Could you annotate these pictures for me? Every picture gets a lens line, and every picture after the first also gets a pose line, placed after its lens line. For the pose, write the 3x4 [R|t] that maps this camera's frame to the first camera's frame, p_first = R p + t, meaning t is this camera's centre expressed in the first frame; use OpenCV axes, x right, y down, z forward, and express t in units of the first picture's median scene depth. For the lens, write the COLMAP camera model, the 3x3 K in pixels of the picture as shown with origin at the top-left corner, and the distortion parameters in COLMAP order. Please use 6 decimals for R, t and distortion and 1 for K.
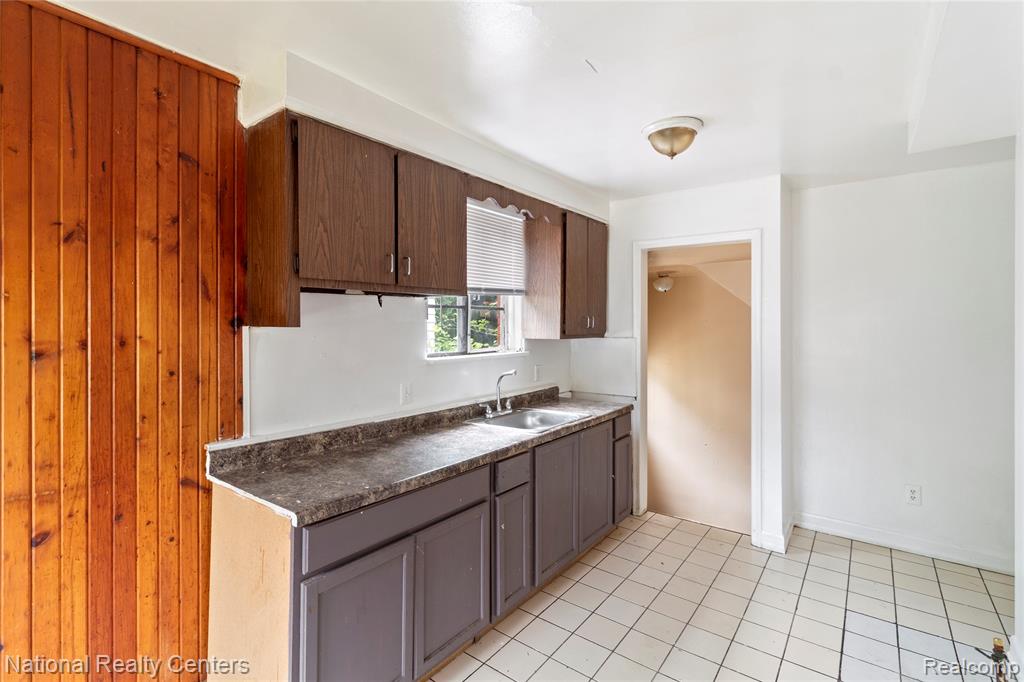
lens RADIAL K [[480.8, 0, 509.7], [0, 480.8, 309.9], [0, 0, 1]] dist [0.001972, 0.000267]
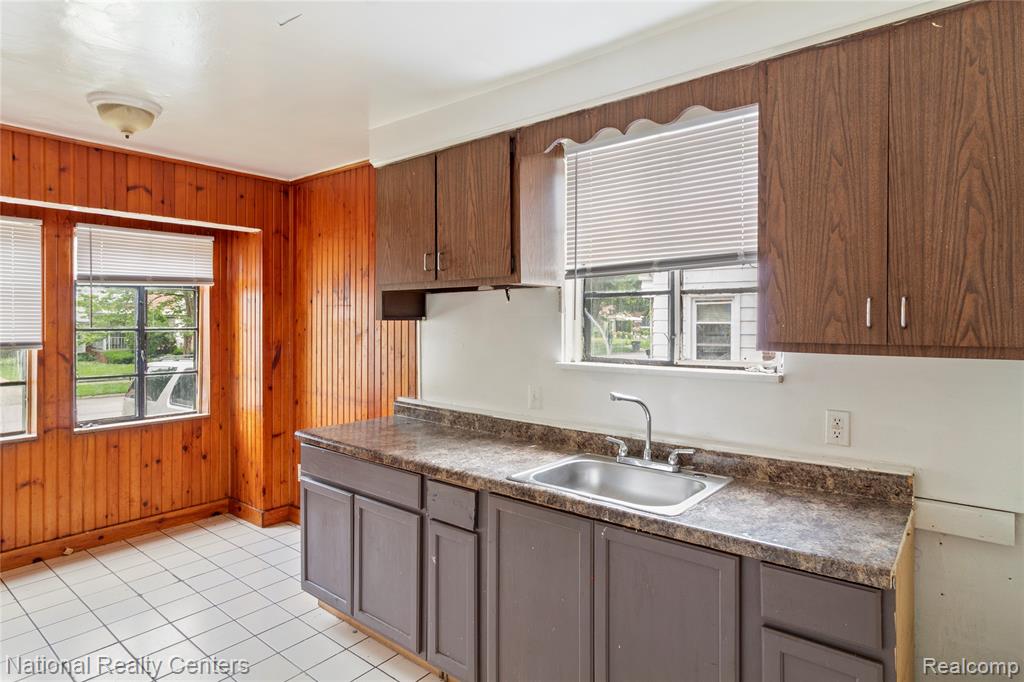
lens RADIAL K [[567.8, 0, 510.4], [0, 567.8, 317.7], [0, 0, 1]] dist [-0.003176, -0.000365]
pose [[-0.025619, 0.005006, -0.999659, 0.909802], [0.031778, 0.999486, 0.004191, 0.023867], [0.999167, -0.031660, -0.025765, 1.084251]]
